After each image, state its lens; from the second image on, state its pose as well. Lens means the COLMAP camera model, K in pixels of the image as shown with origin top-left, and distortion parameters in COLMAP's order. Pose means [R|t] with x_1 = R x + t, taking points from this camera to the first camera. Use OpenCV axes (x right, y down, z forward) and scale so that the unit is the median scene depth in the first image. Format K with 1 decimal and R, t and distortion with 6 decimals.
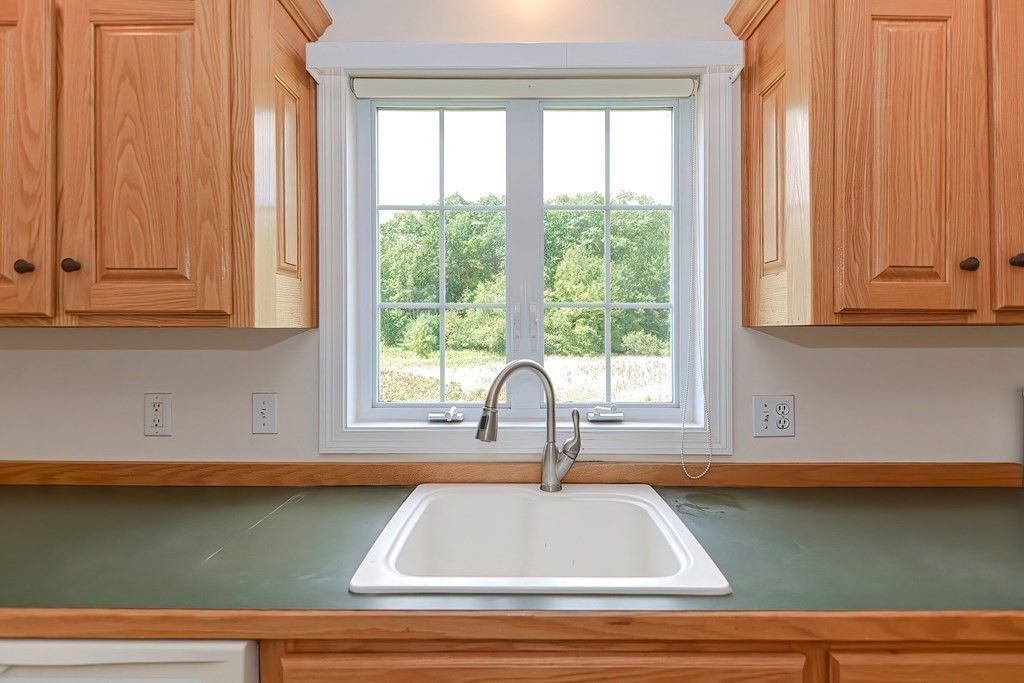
lens RADIAL K [[500.5, 0, 515.1], [0, 500.5, 334.5], [0, 0, 1]] dist [0.002278, -0.000163]
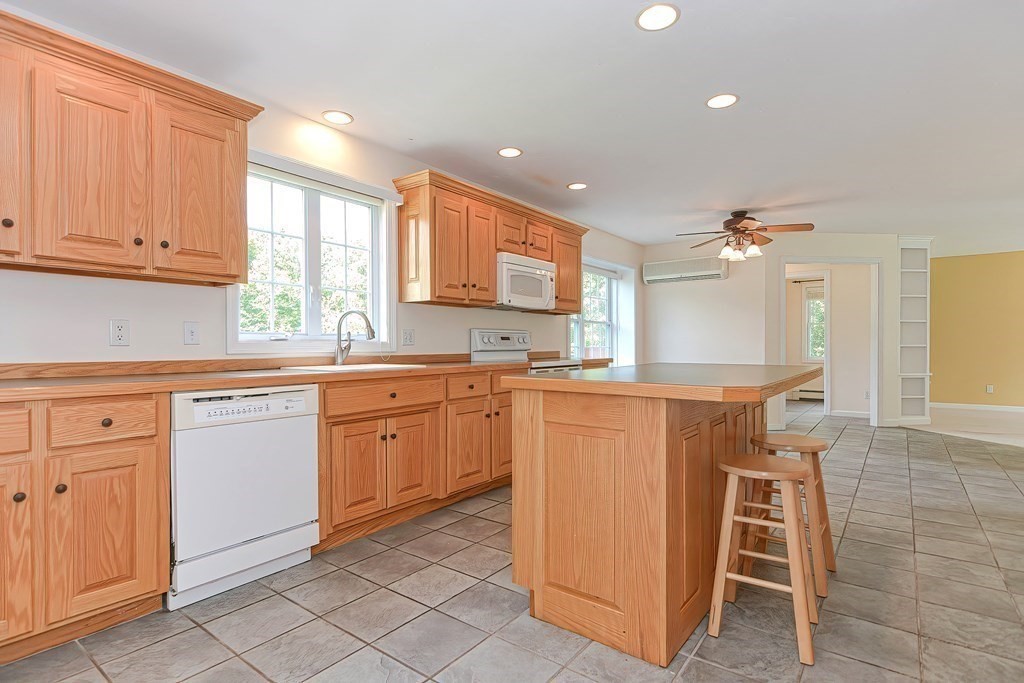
lens RADIAL K [[517.4, 0, 510.0], [0, 517.4, 349.5], [0, 0, 1]] dist [0.001074, -0.000228]
pose [[0.596996, -0.005672, 0.802224, -1.580243], [0.003813, 0.999984, 0.004232, 0.255487], [-0.802235, 0.000533, 0.597007, -1.235385]]
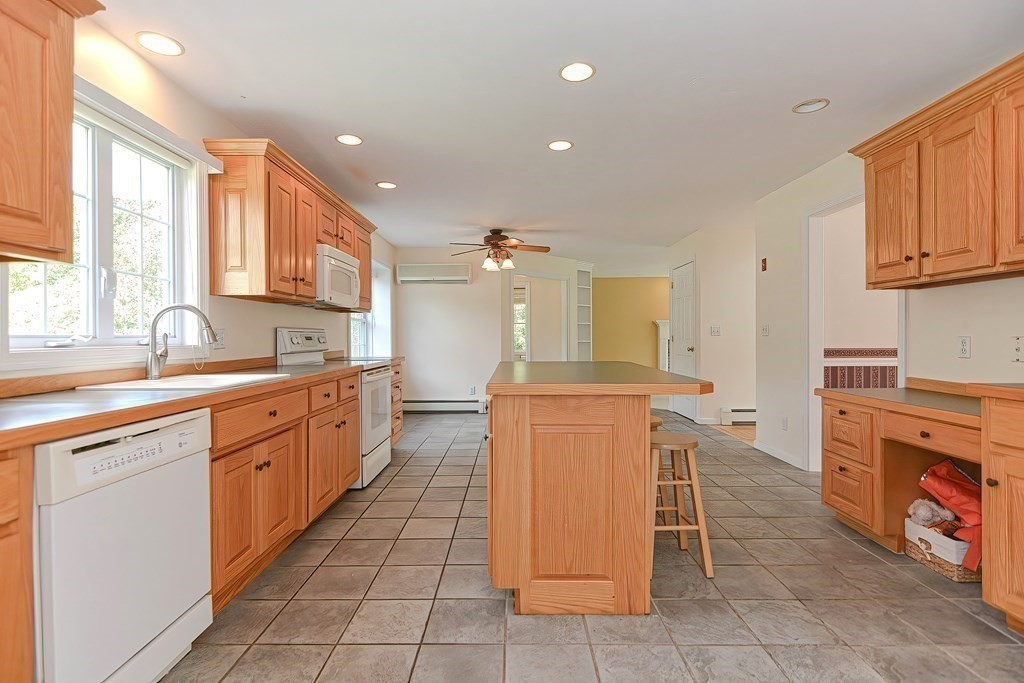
lens RADIAL K [[500.5, 0, 515.1], [0, 500.5, 334.5], [0, 0, 1]] dist [0.002278, -0.000163]
pose [[-0.014983, 0.007352, 0.999861, -1.889467], [0.007123, 0.999948, -0.007246, 0.198740], [-0.999862, 0.007013, -0.015034, -0.249934]]
